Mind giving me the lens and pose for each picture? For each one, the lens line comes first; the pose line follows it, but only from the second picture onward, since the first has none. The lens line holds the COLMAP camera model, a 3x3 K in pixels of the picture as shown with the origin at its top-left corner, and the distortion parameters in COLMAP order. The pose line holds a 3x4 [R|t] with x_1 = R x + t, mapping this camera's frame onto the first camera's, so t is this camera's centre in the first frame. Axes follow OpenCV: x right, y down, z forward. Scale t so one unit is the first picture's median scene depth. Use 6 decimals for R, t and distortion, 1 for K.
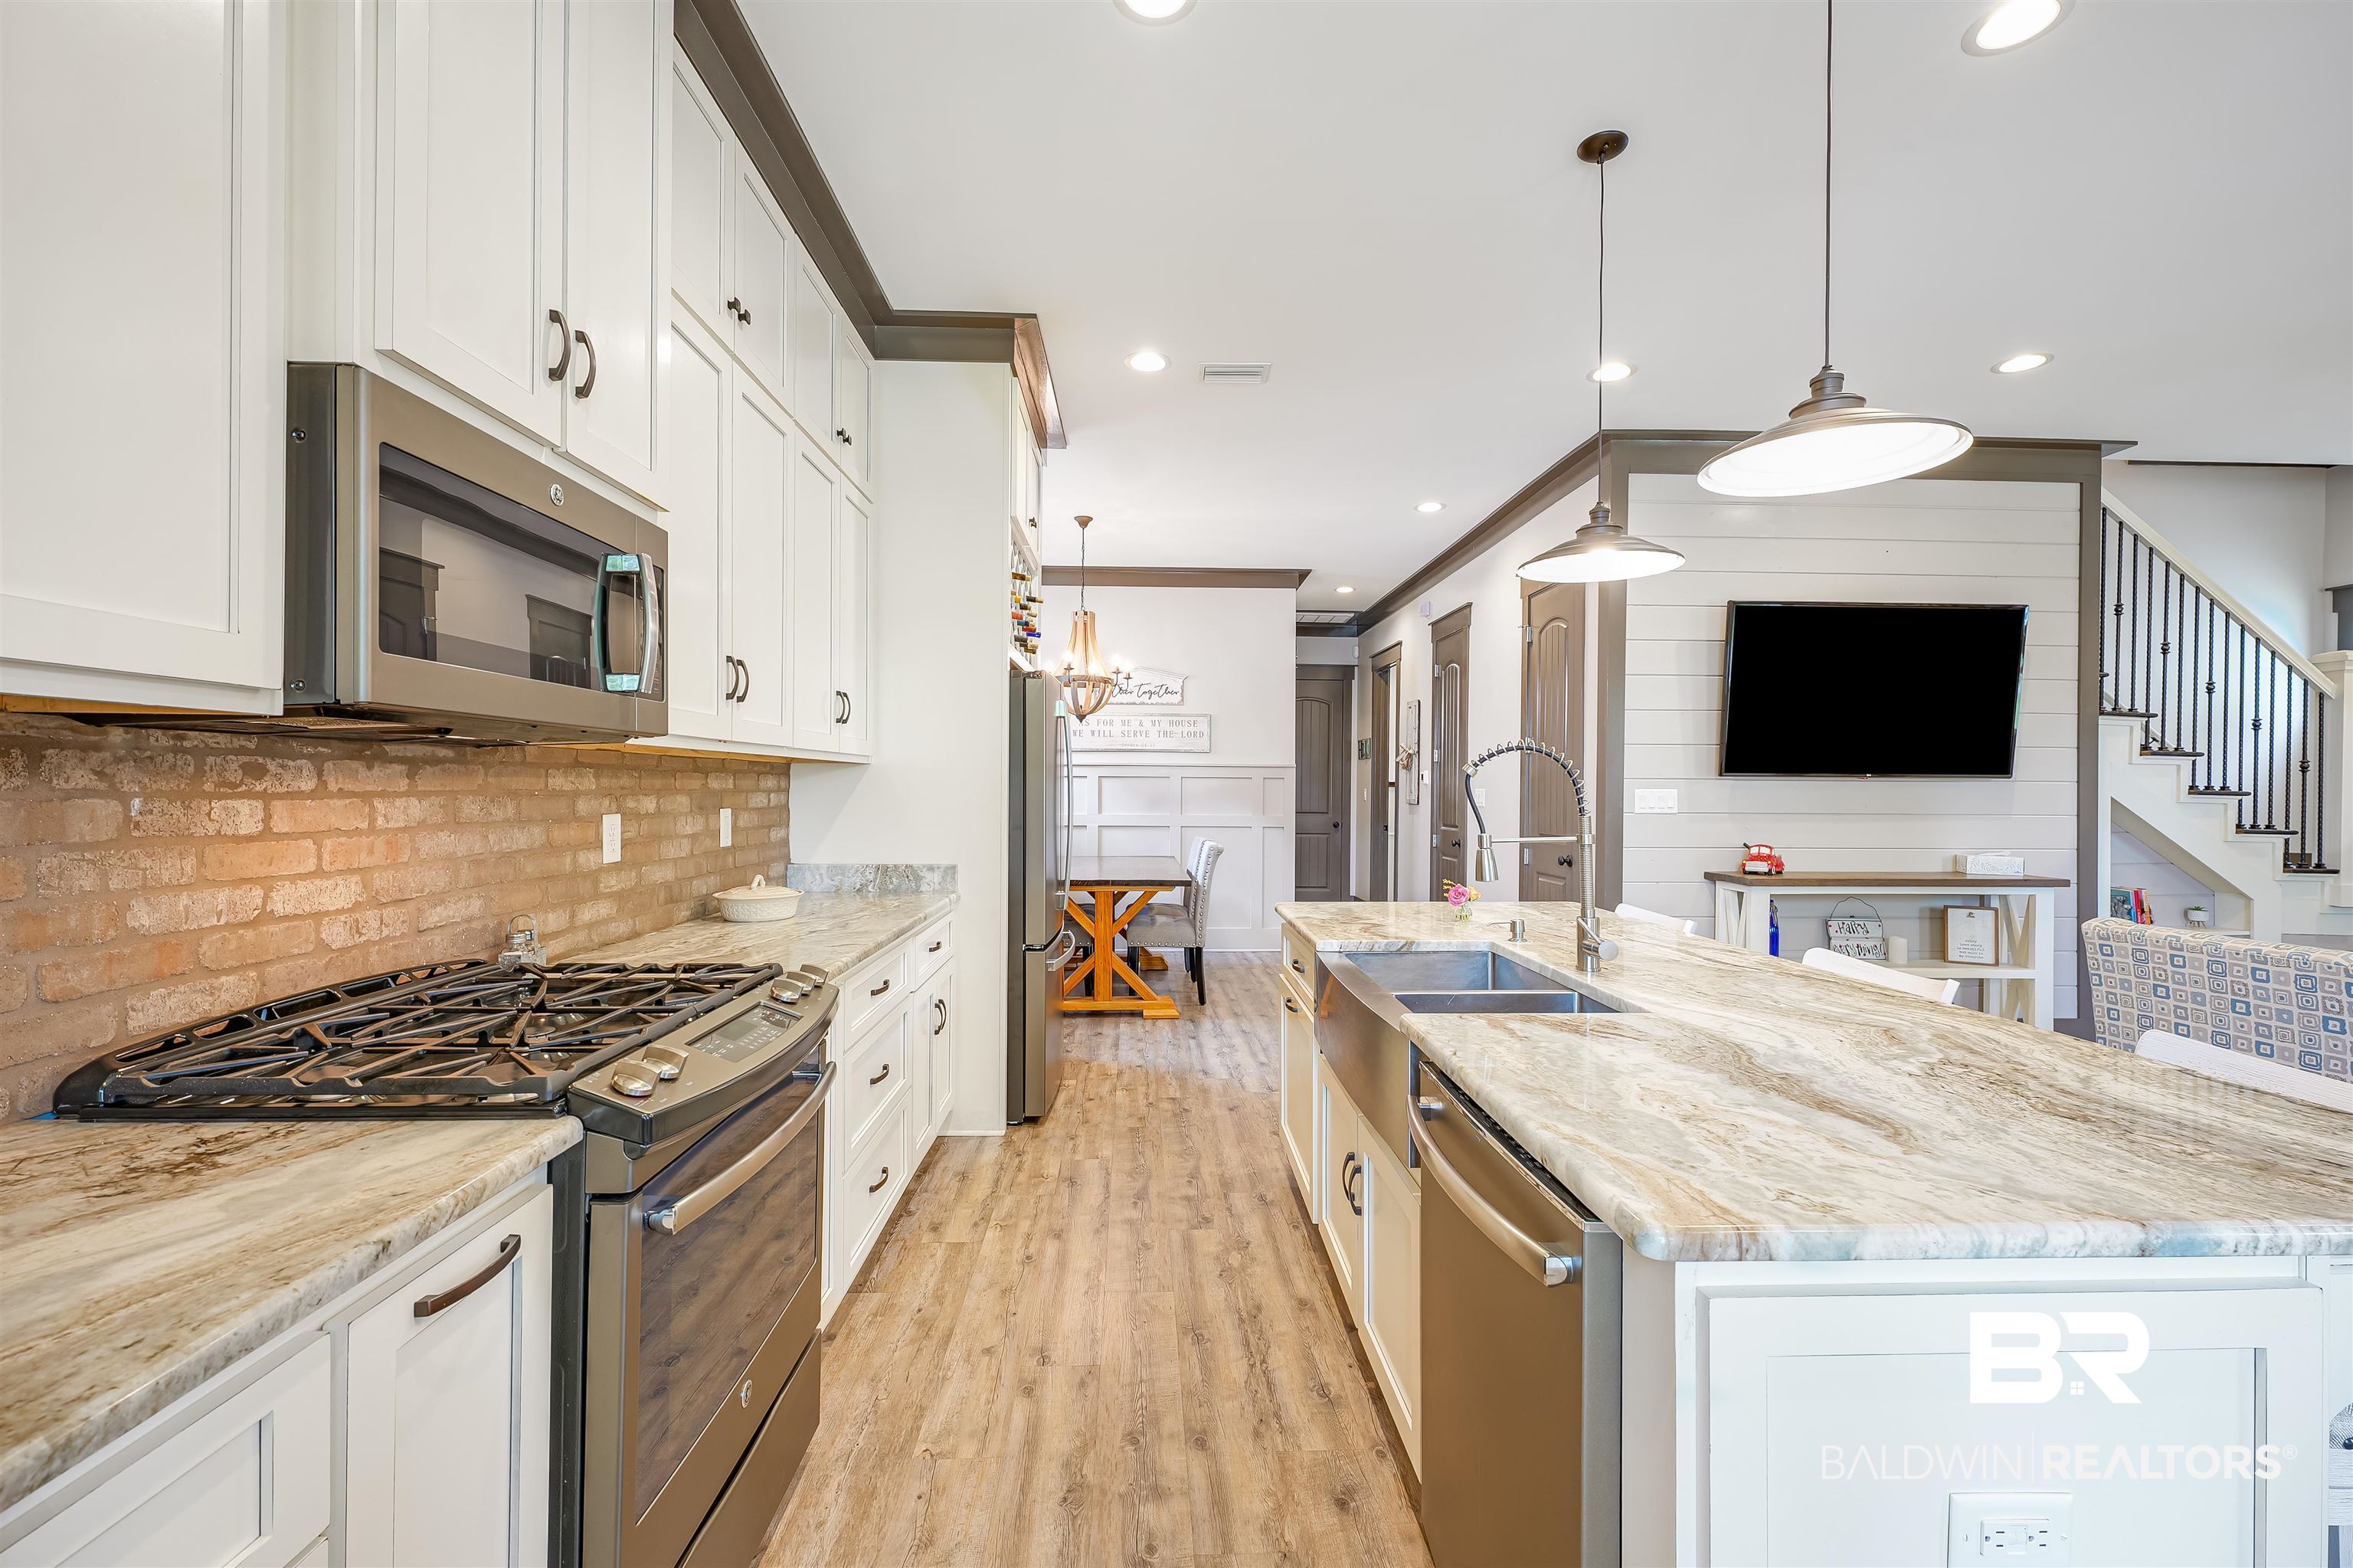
lens RADIAL K [[998.6, 0, 1168.1], [0, 998.6, 755.3], [0, 0, 1]] dist [0.030811, 0.000704]
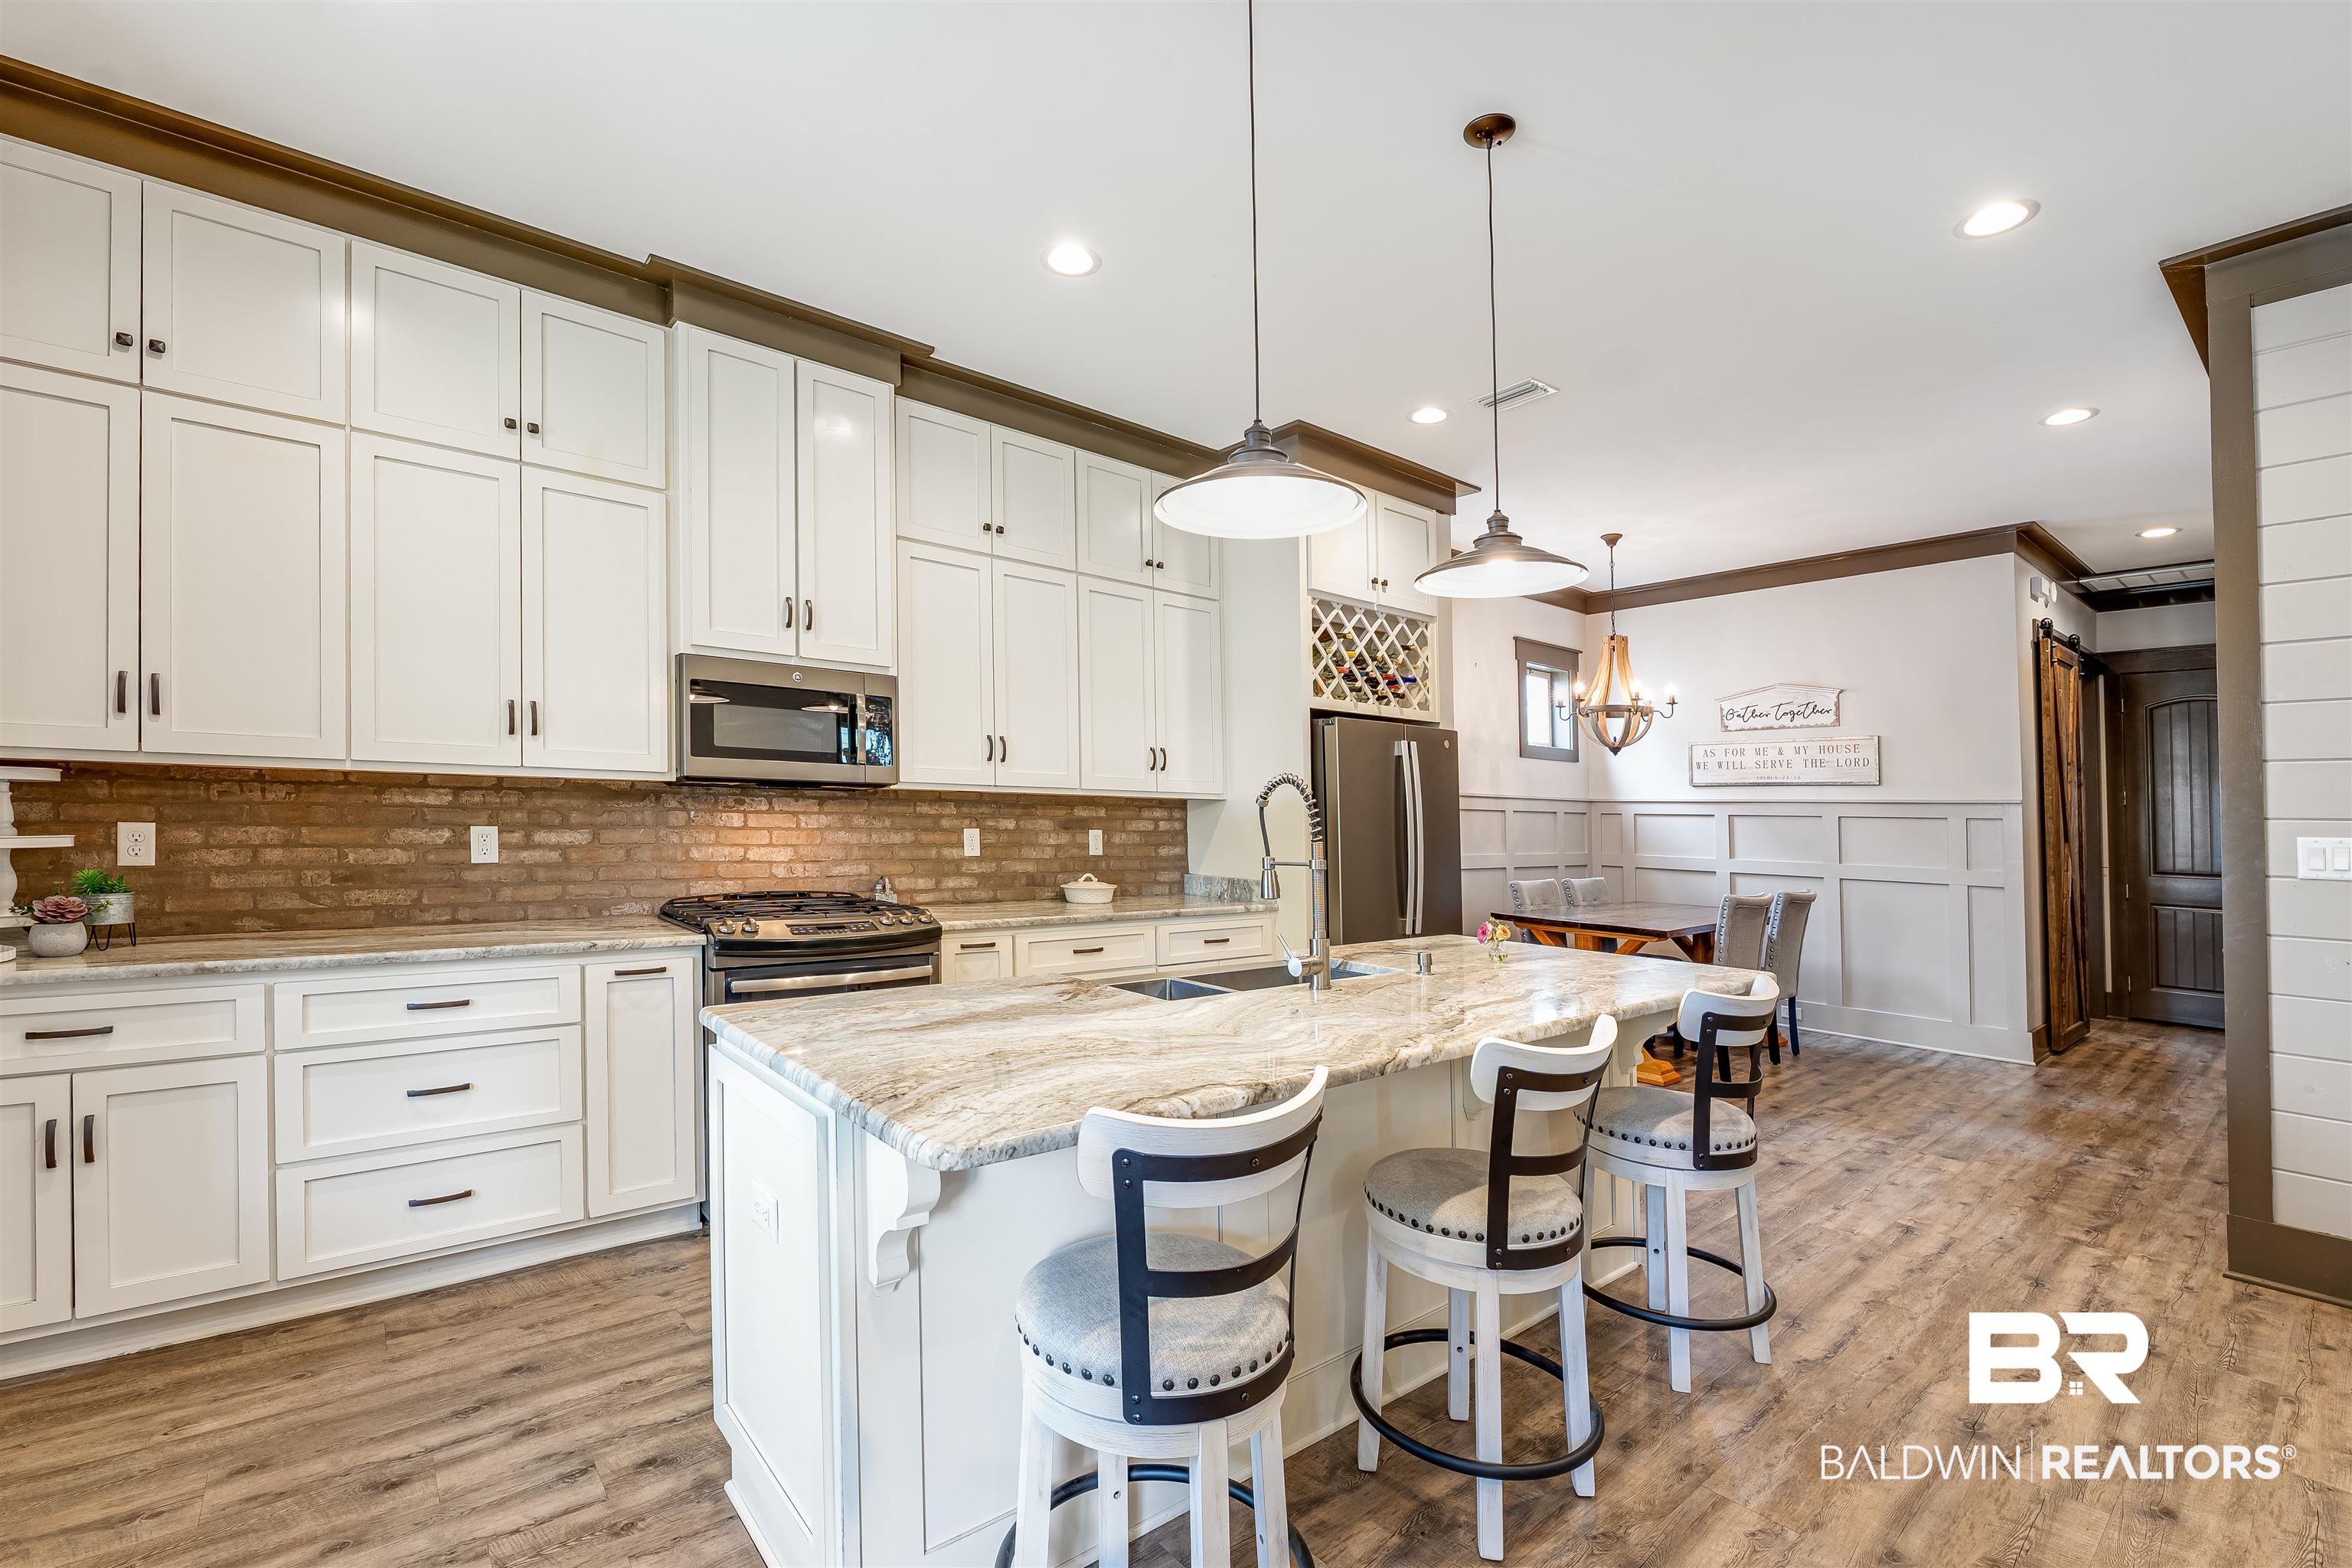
lens RADIAL K [[1042.0, 0, 1133.0], [0, 1042.0, 768.7], [0, 0, 1]] dist [0.003216, -0.000217]
pose [[0.608981, -0.030789, -0.792587, 1.021027], [0.009575, 0.999459, -0.031468, 0.014500], [0.793127, 0.011575, 0.608946, 0.121336]]
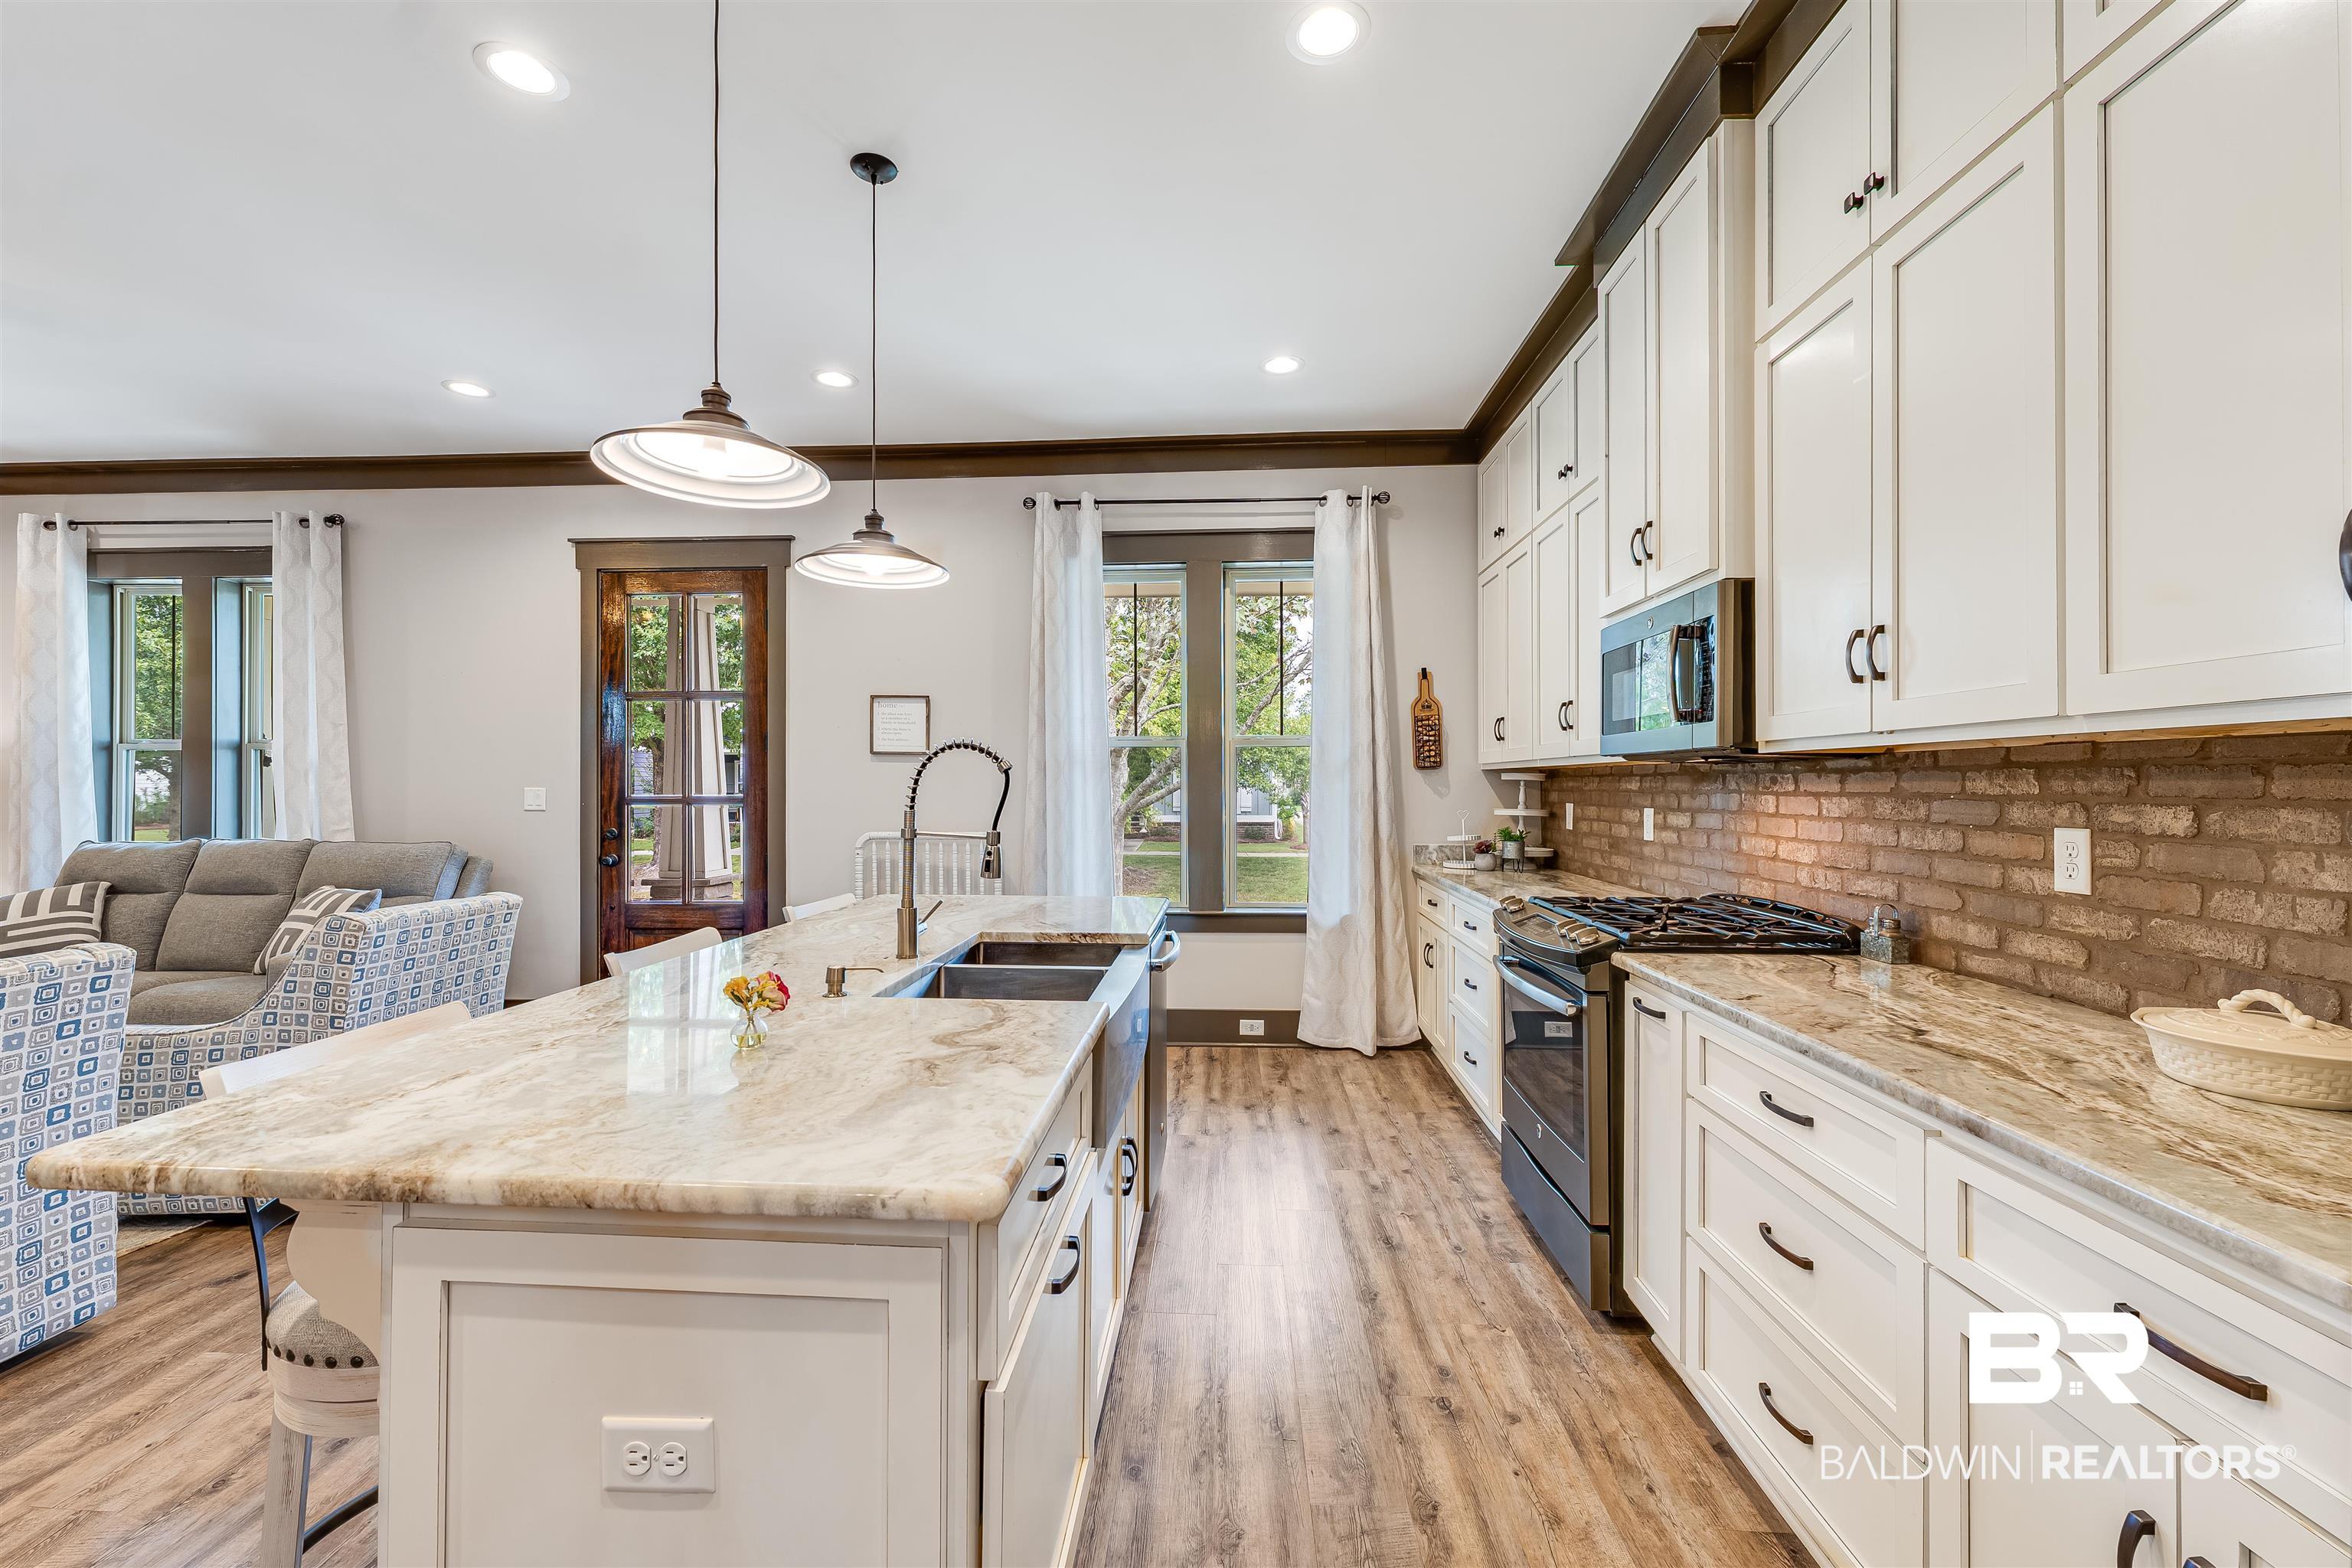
lens RADIAL K [[978.9, 0, 1157.0], [0, 978.9, 780.8], [0, 0, 1]] dist [-0.001740, 0.000317]
pose [[-0.995315, -0.004816, 0.096562, 0.049289], [-0.008139, 0.999387, -0.034046, 0.052224], [-0.096339, -0.034673, -0.994744, 1.740310]]
